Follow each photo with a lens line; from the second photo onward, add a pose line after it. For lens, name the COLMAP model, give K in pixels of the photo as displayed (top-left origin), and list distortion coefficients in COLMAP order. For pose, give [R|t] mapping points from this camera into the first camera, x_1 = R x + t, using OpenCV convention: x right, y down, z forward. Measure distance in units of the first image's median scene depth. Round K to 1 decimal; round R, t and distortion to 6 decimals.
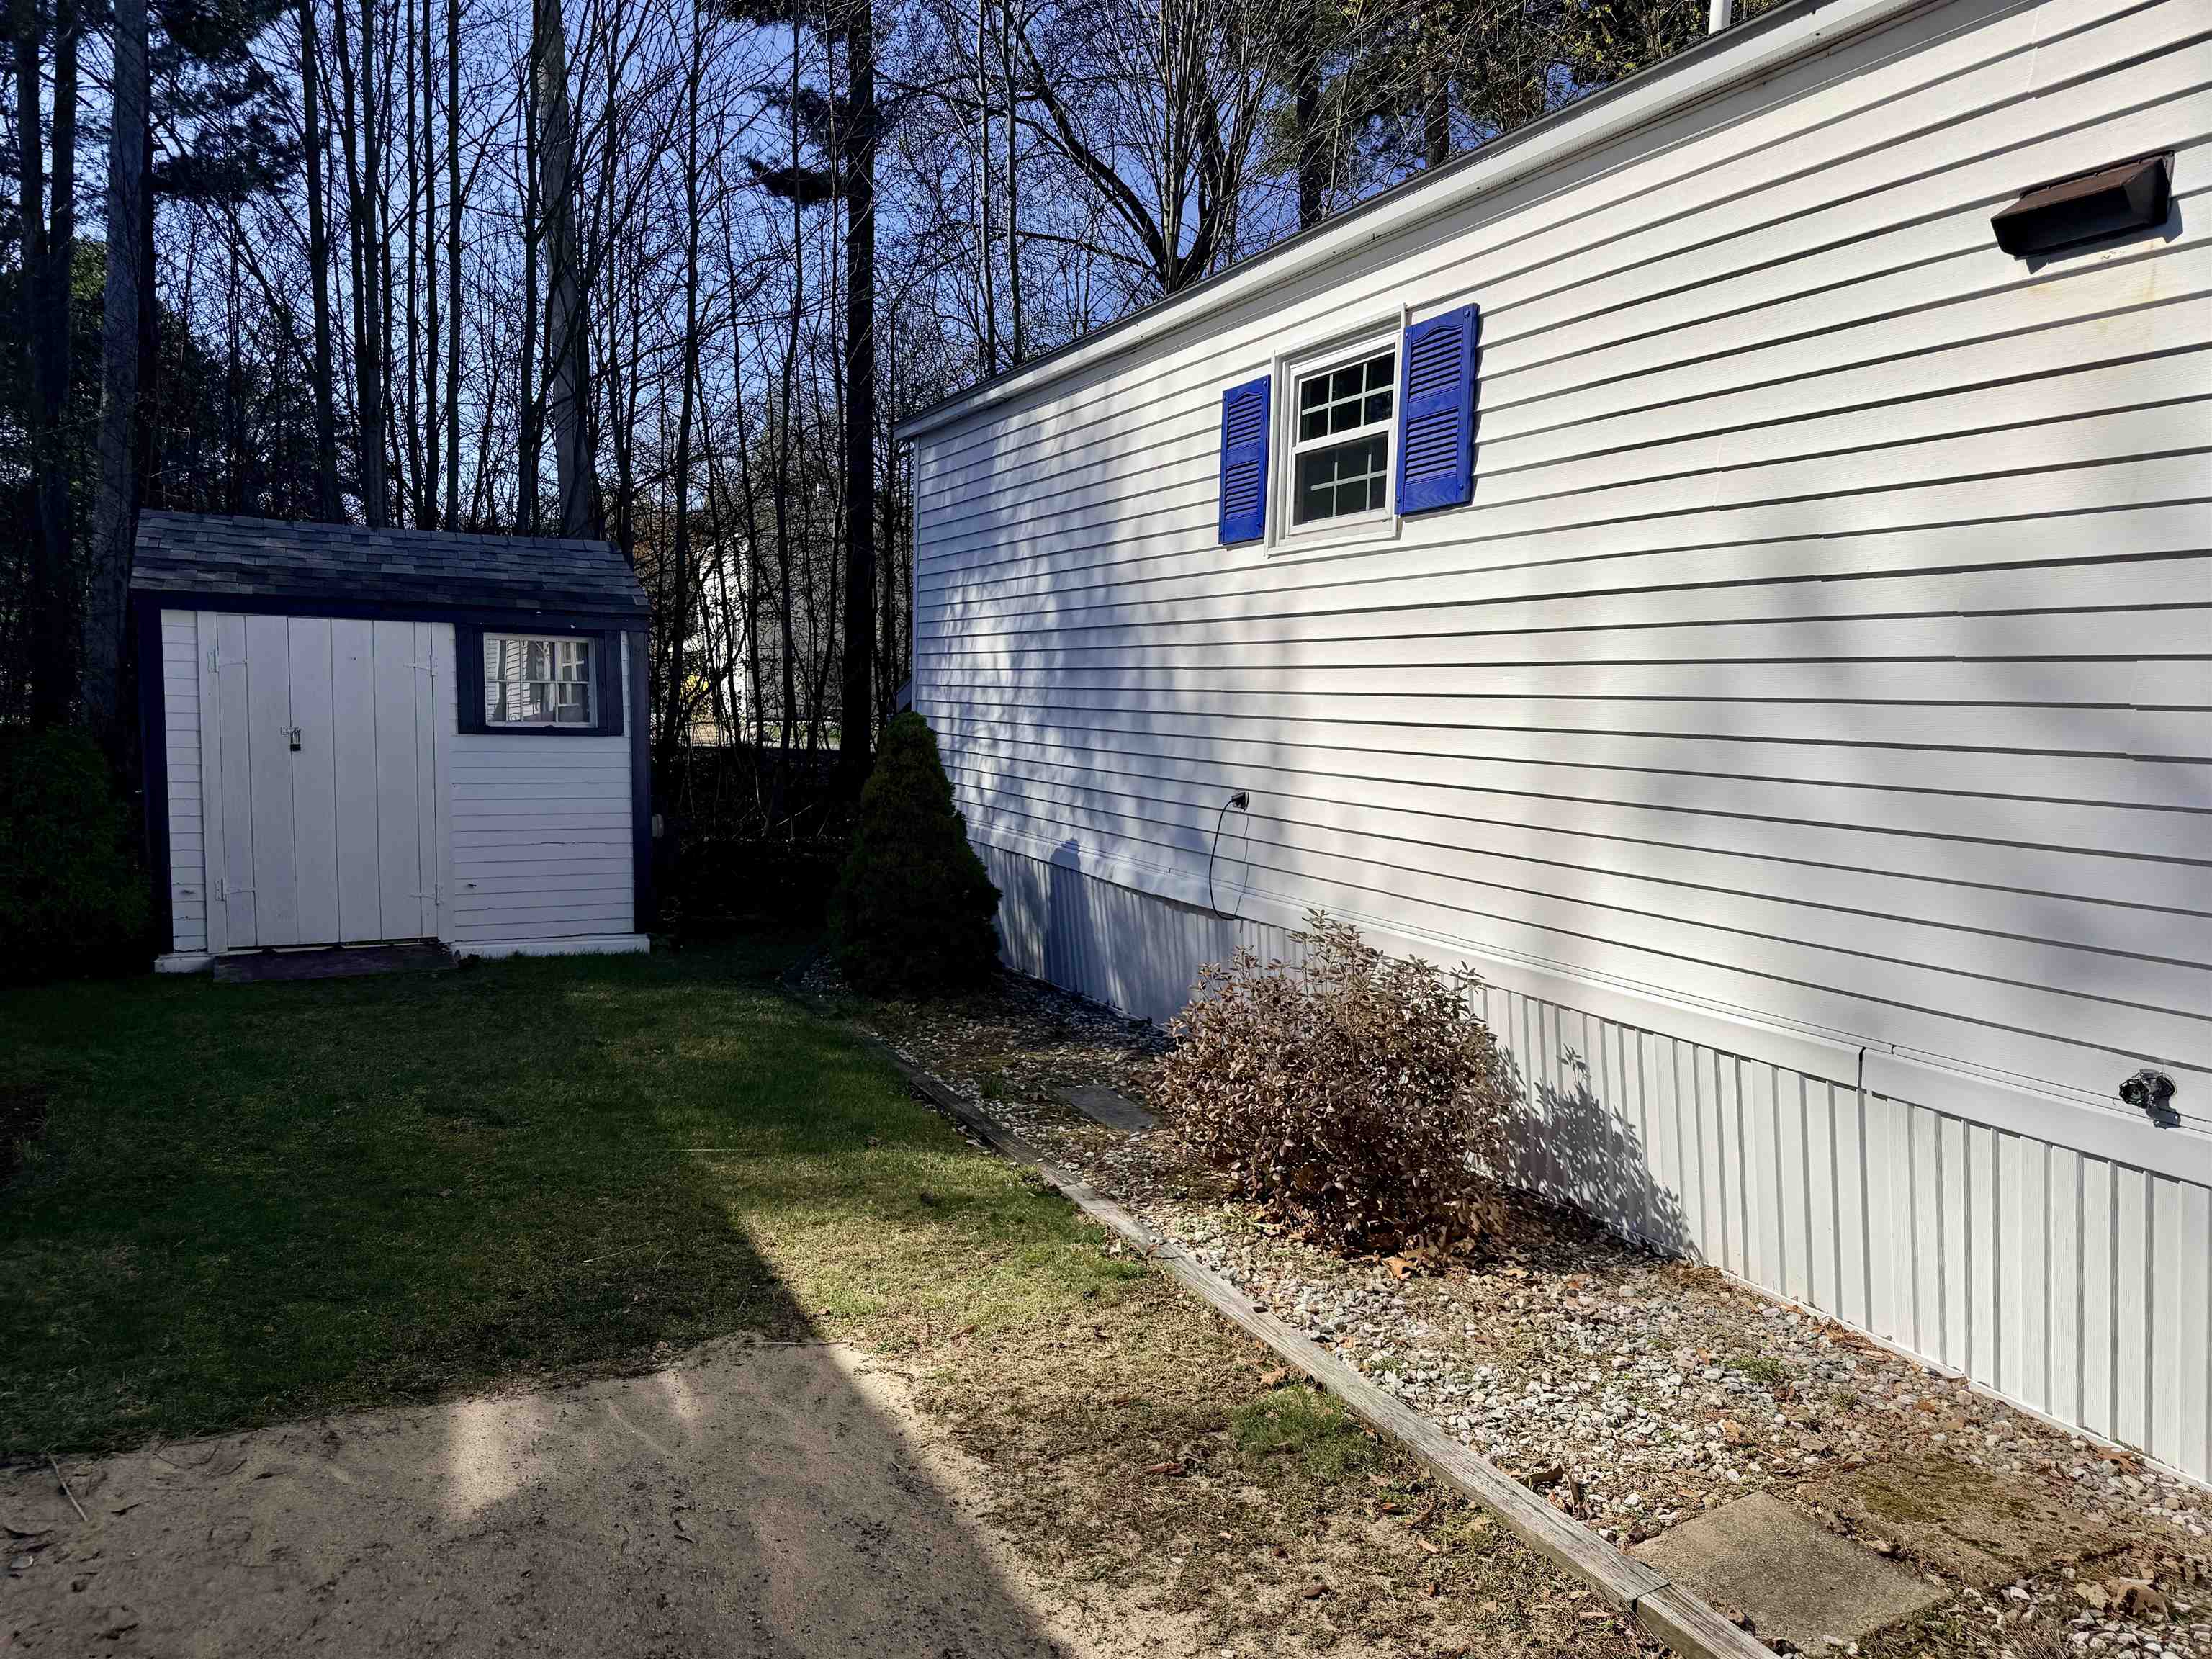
lens RADIAL K [[1568.6, 0, 1106.0], [0, 1568.6, 829.5], [0, 0, 1]] dist [0.086974, -0.142988]
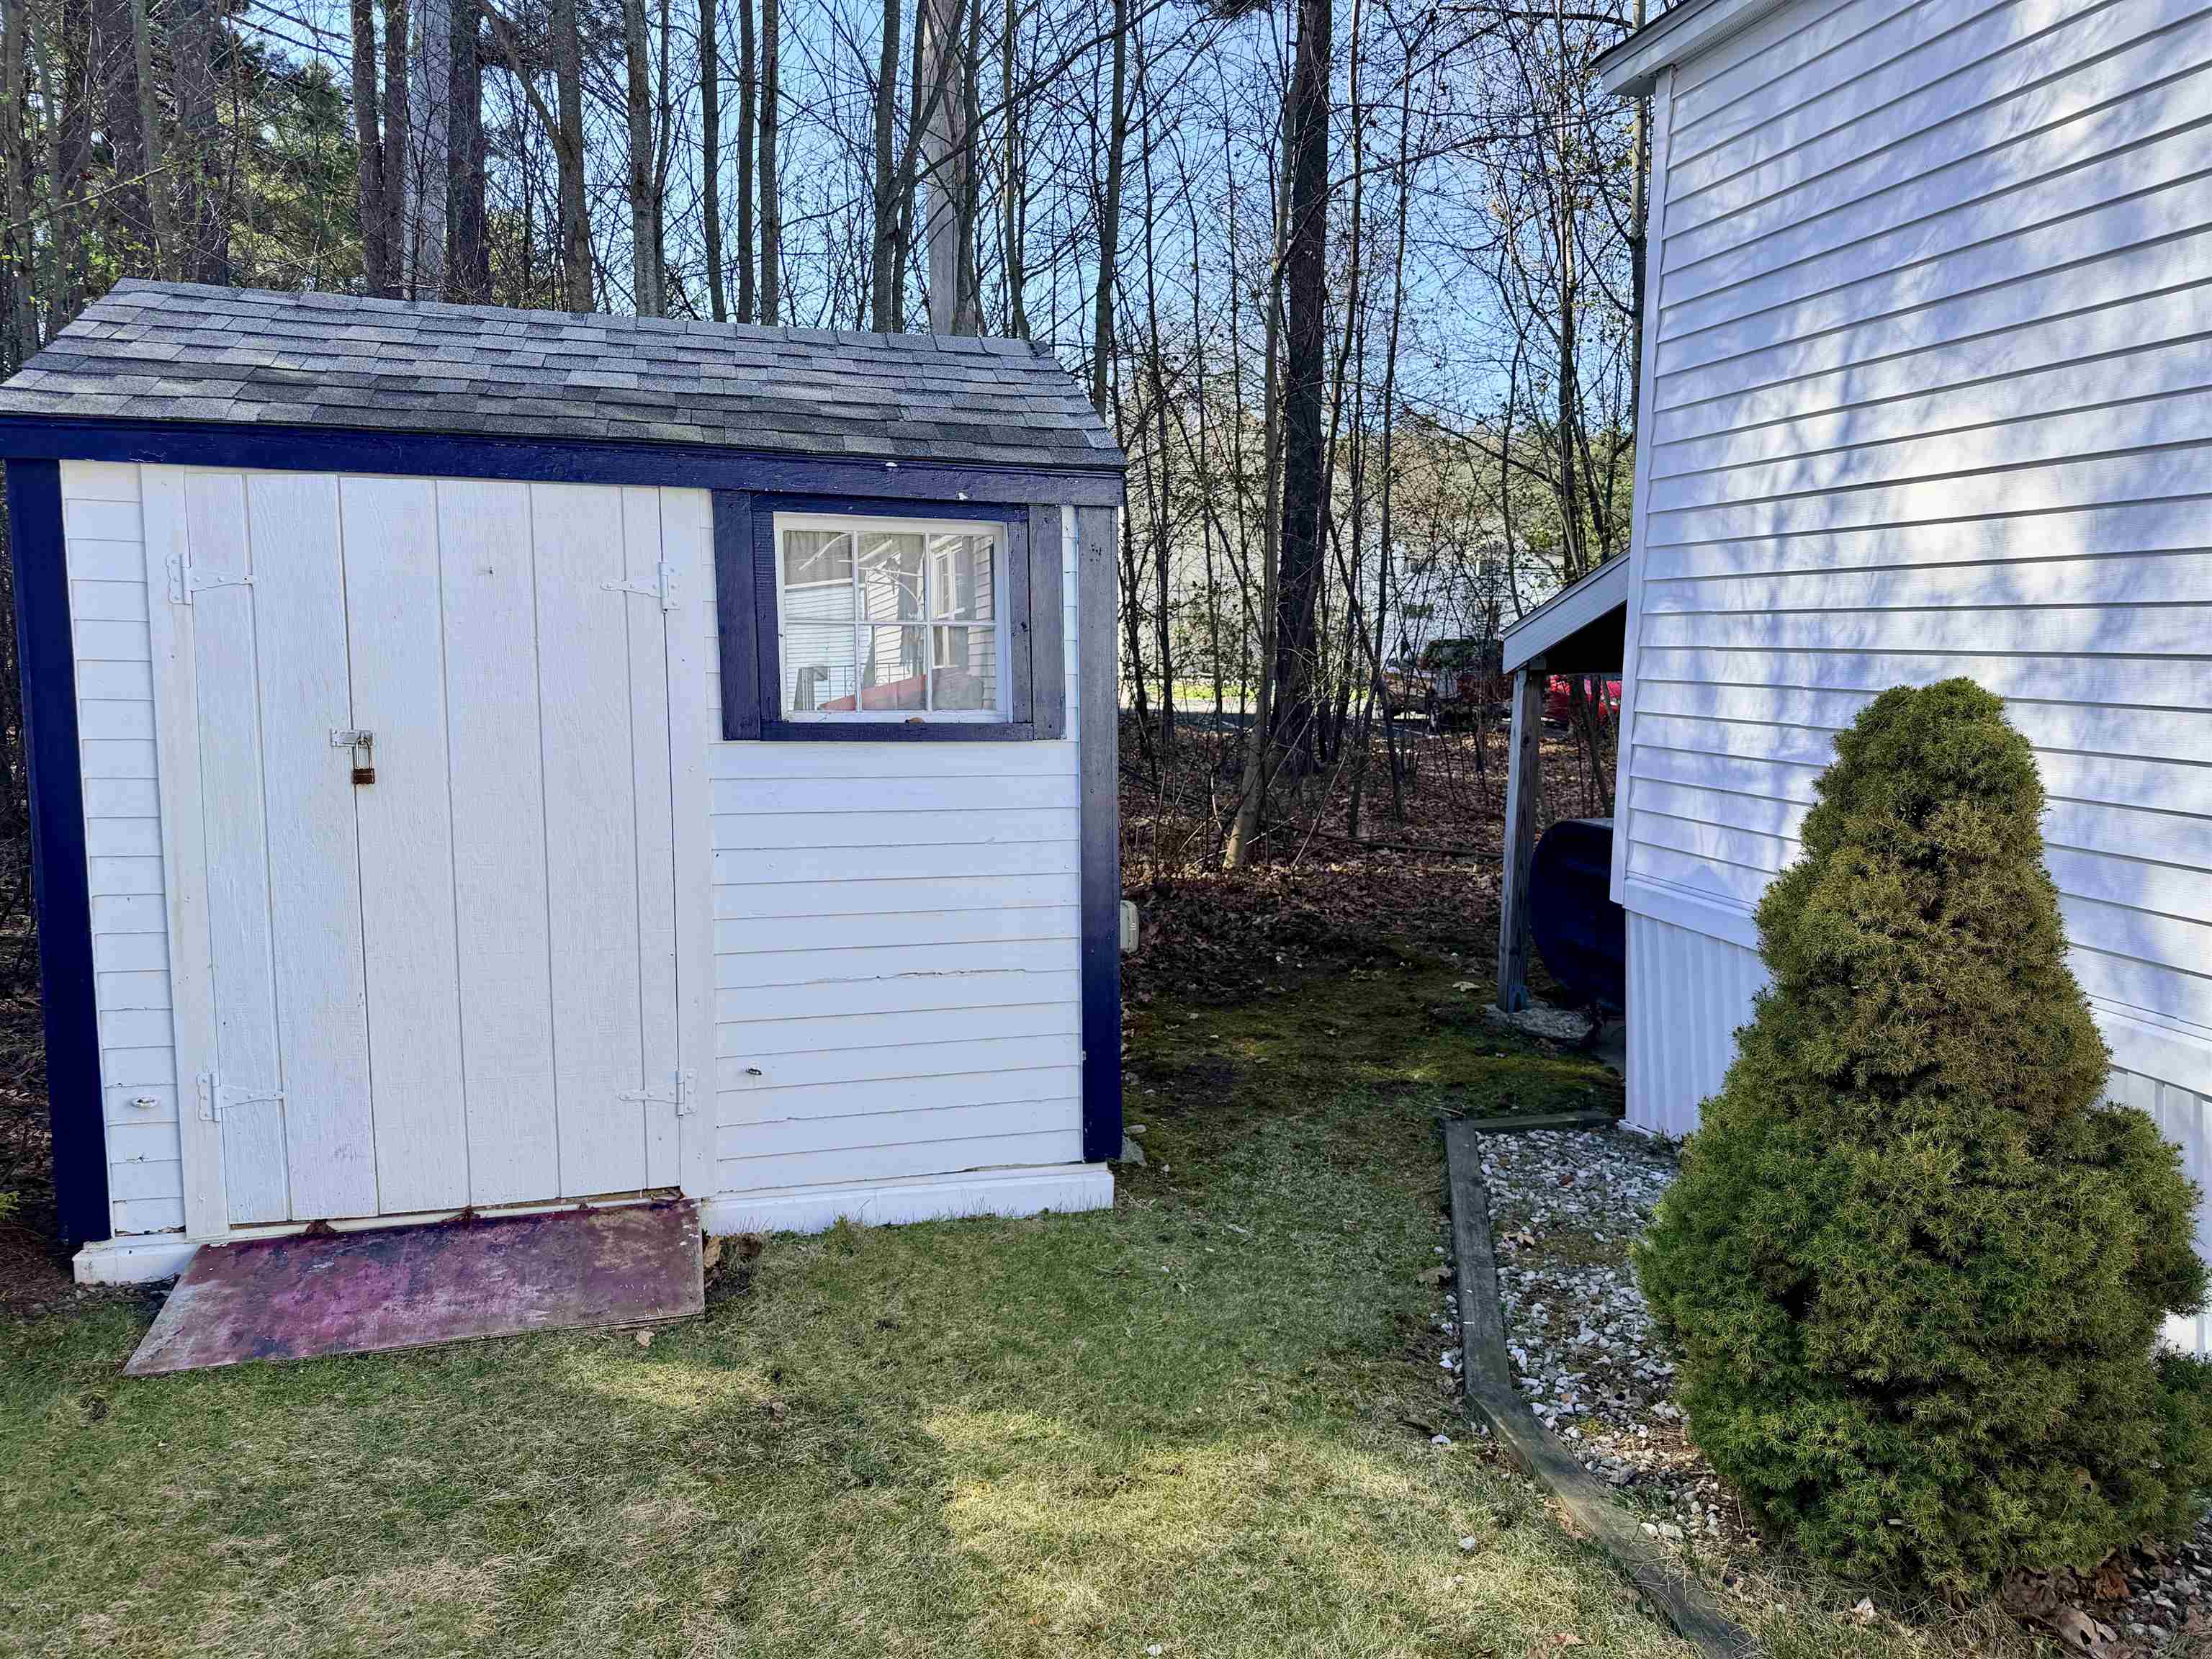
lens RADIAL K [[1568.6, 0, 1106.0], [0, 1568.6, 829.5], [0, 0, 1]] dist [0.086974, -0.142988]
pose [[0.974730, 0.012641, -0.223028, -0.199673], [-0.006639, 0.999596, 0.027638, -0.047439], [0.223287, -0.025459, 0.974420, 0.580900]]
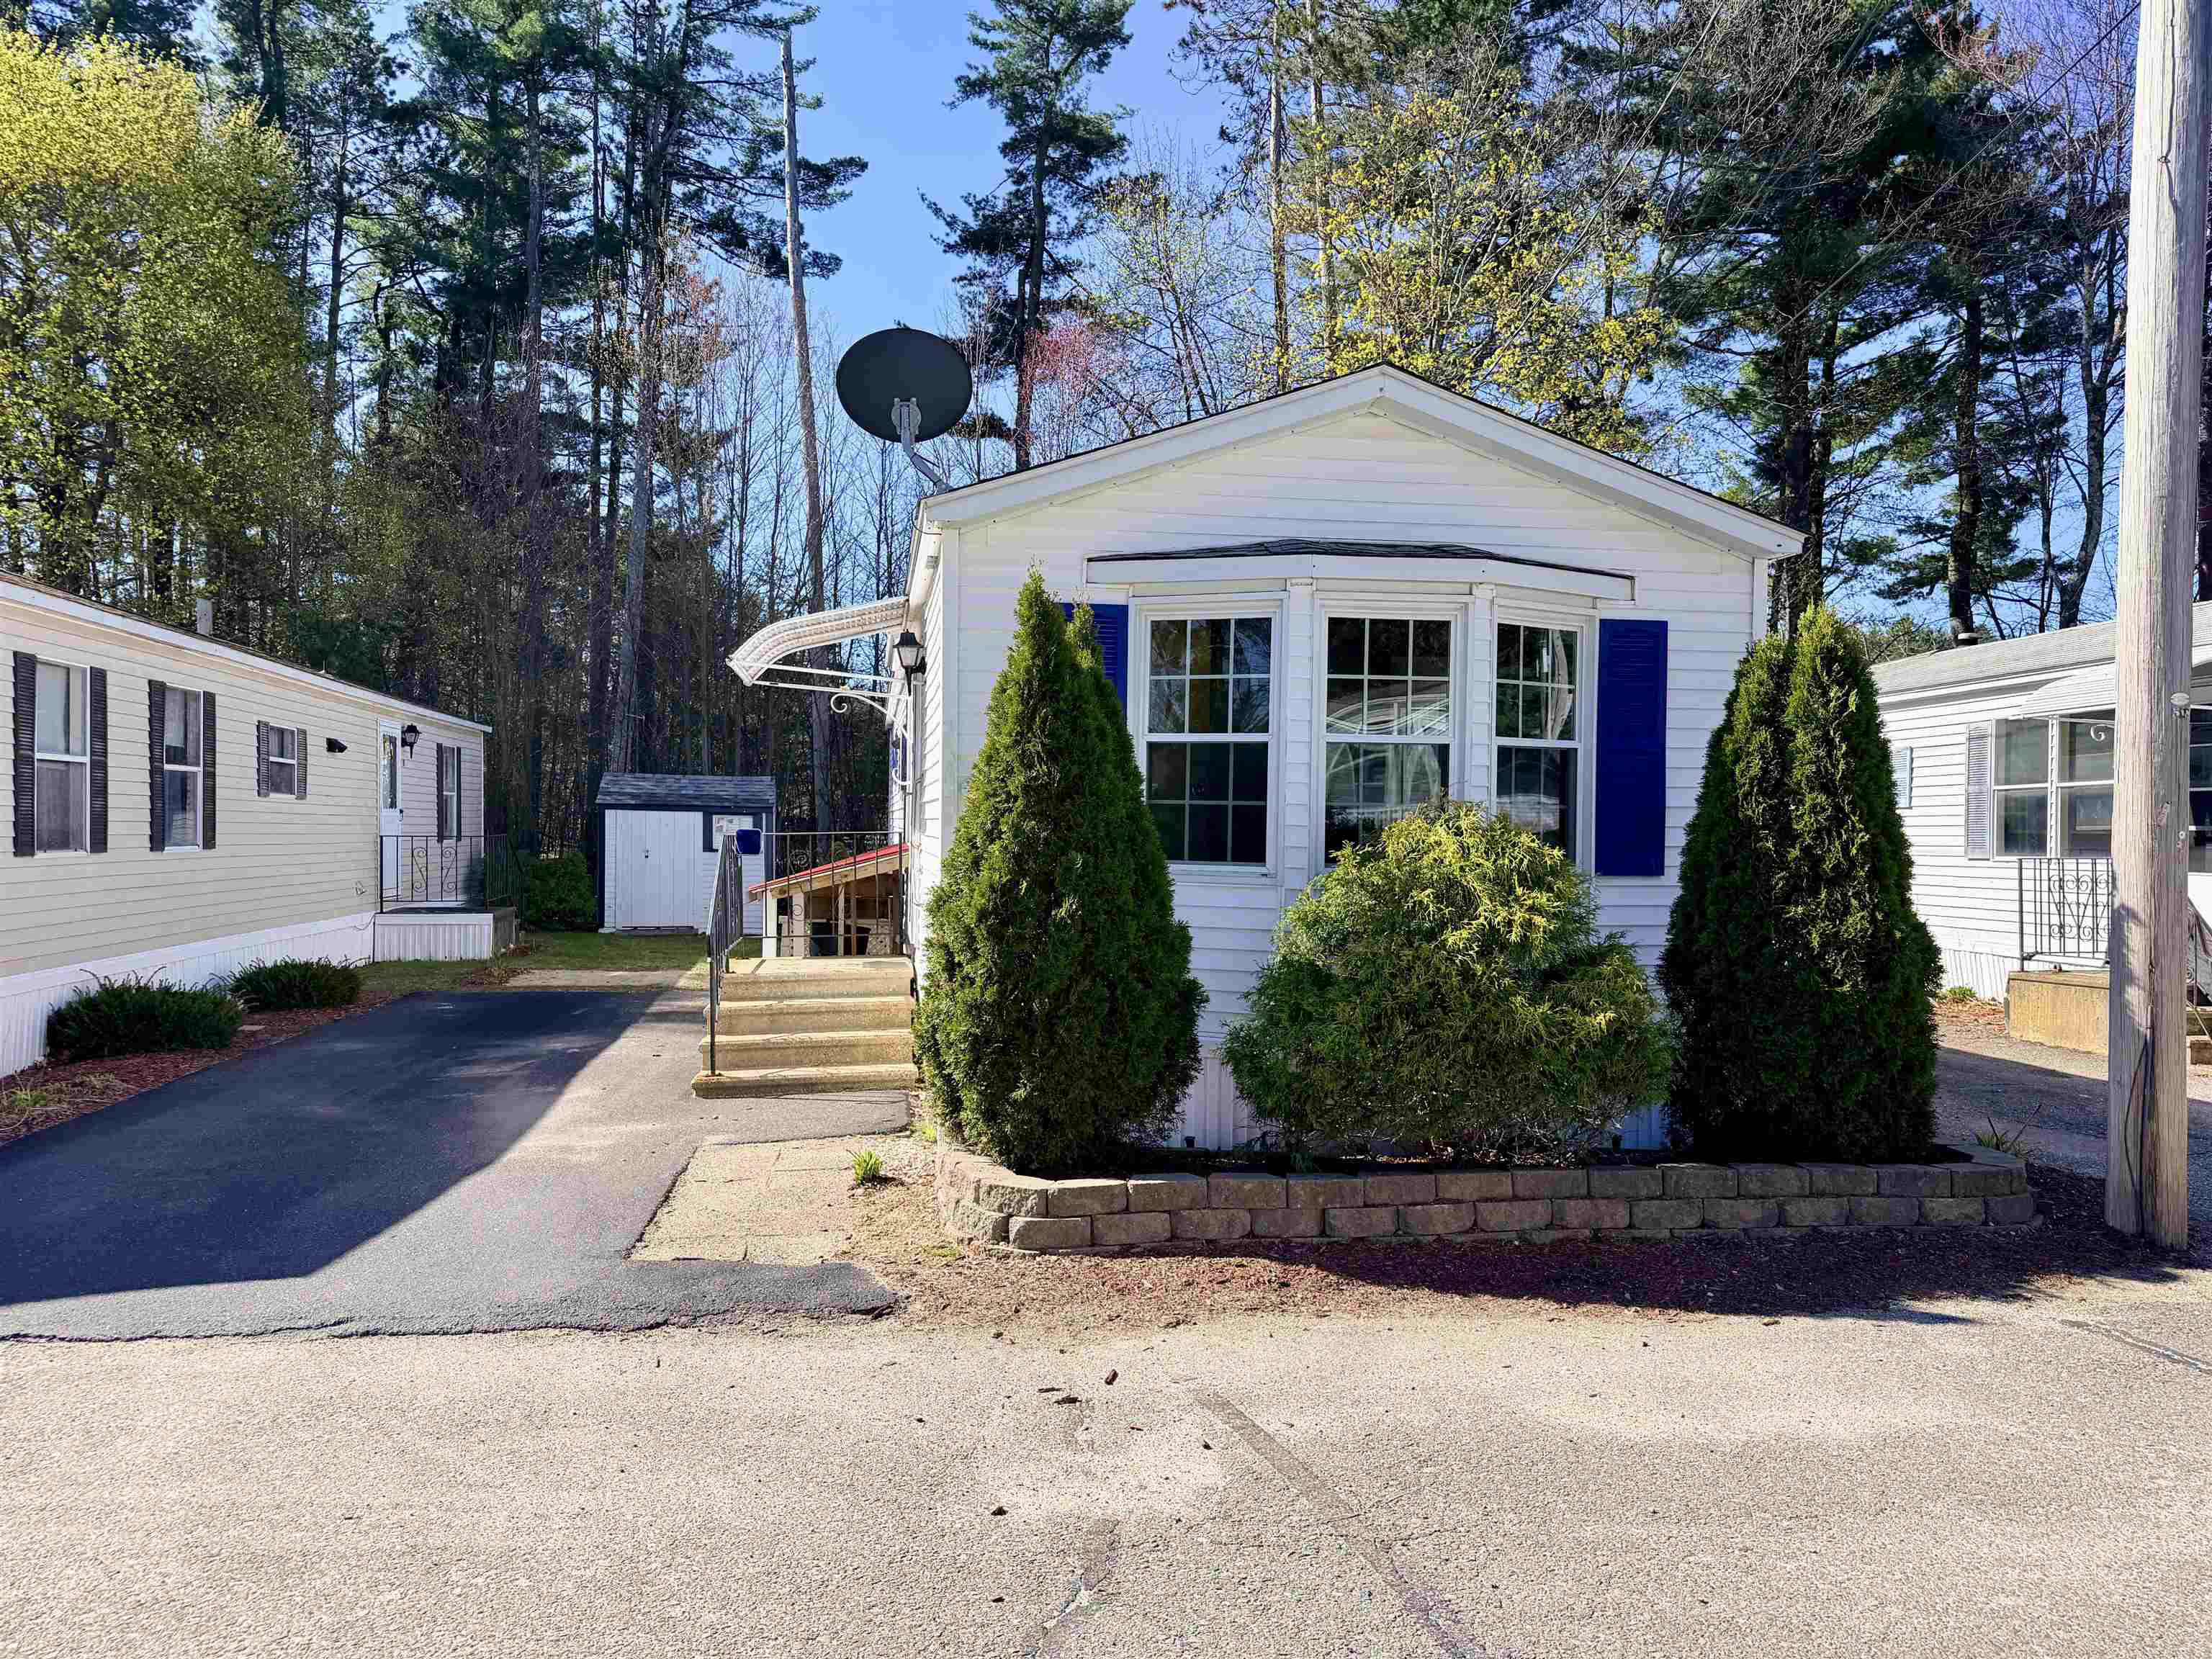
lens RADIAL K [[1568.6, 0, 1106.0], [0, 1568.6, 829.5], [0, 0, 1]] dist [0.086974, -0.142988]
pose [[0.956910, -0.013540, -0.290070, 1.027442], [-0.012402, 0.996095, -0.087411, 0.127962], [0.290121, 0.087242, 0.953005, -1.365026]]
